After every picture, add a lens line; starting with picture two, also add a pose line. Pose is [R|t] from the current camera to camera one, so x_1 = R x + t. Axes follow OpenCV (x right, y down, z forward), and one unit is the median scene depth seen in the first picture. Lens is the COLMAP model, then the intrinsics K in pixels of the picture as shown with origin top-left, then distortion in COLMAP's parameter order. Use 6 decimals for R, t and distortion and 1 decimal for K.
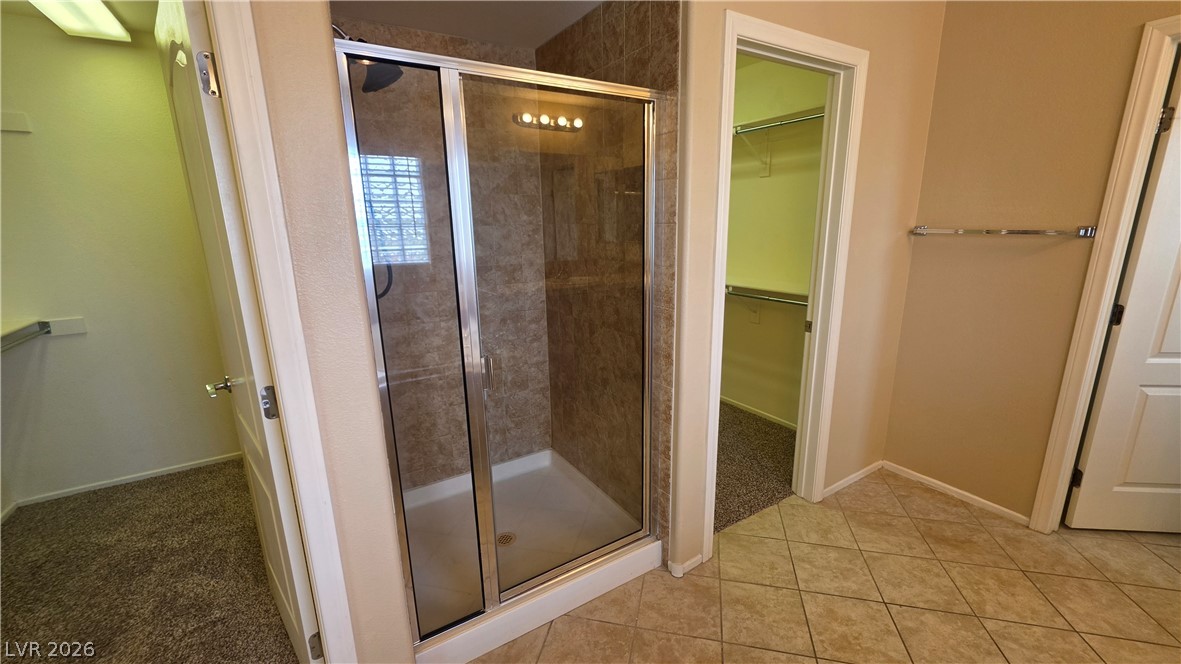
lens RADIAL K [[468.9, 0, 586.9], [0, 468.9, 332.0], [0, 0, 1]] dist [-0.000632, 0.000358]
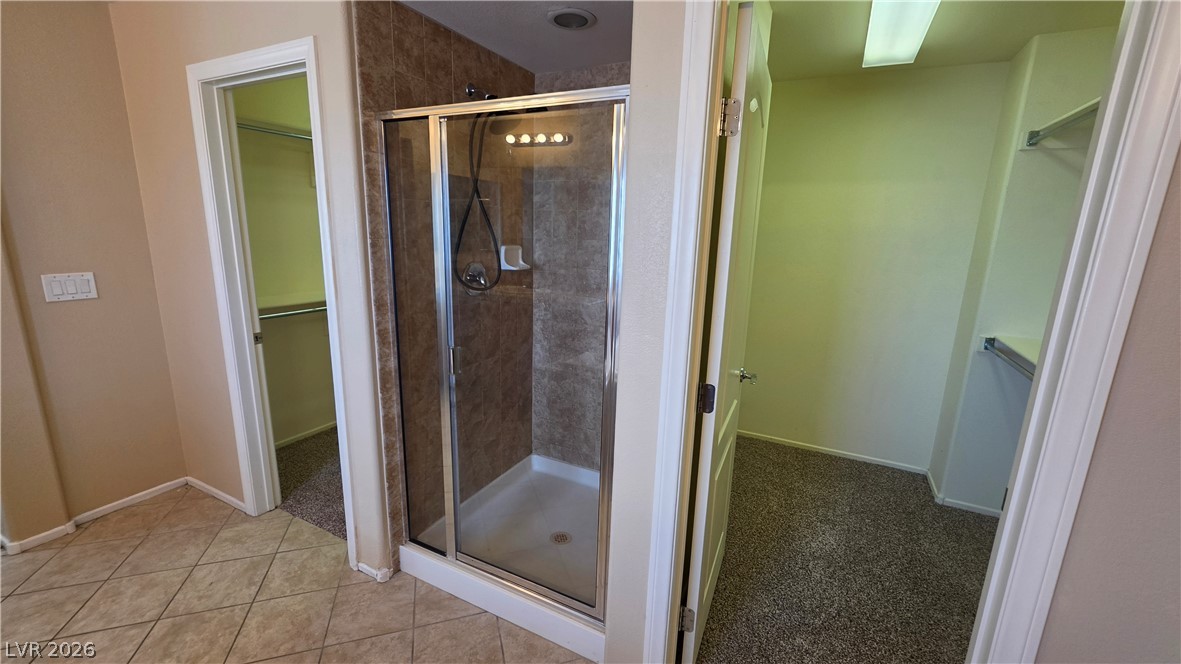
lens RADIAL K [[468.9, 0, 589.7], [0, 468.9, 330.4], [0, 0, 1]] dist [-0.000632, 0.000358]
pose [[0.528780, 0.212565, -0.821710, 0.776661], [-0.236824, 0.966632, 0.097655, -0.154324], [0.815050, 0.142963, 0.561476, 0.500326]]
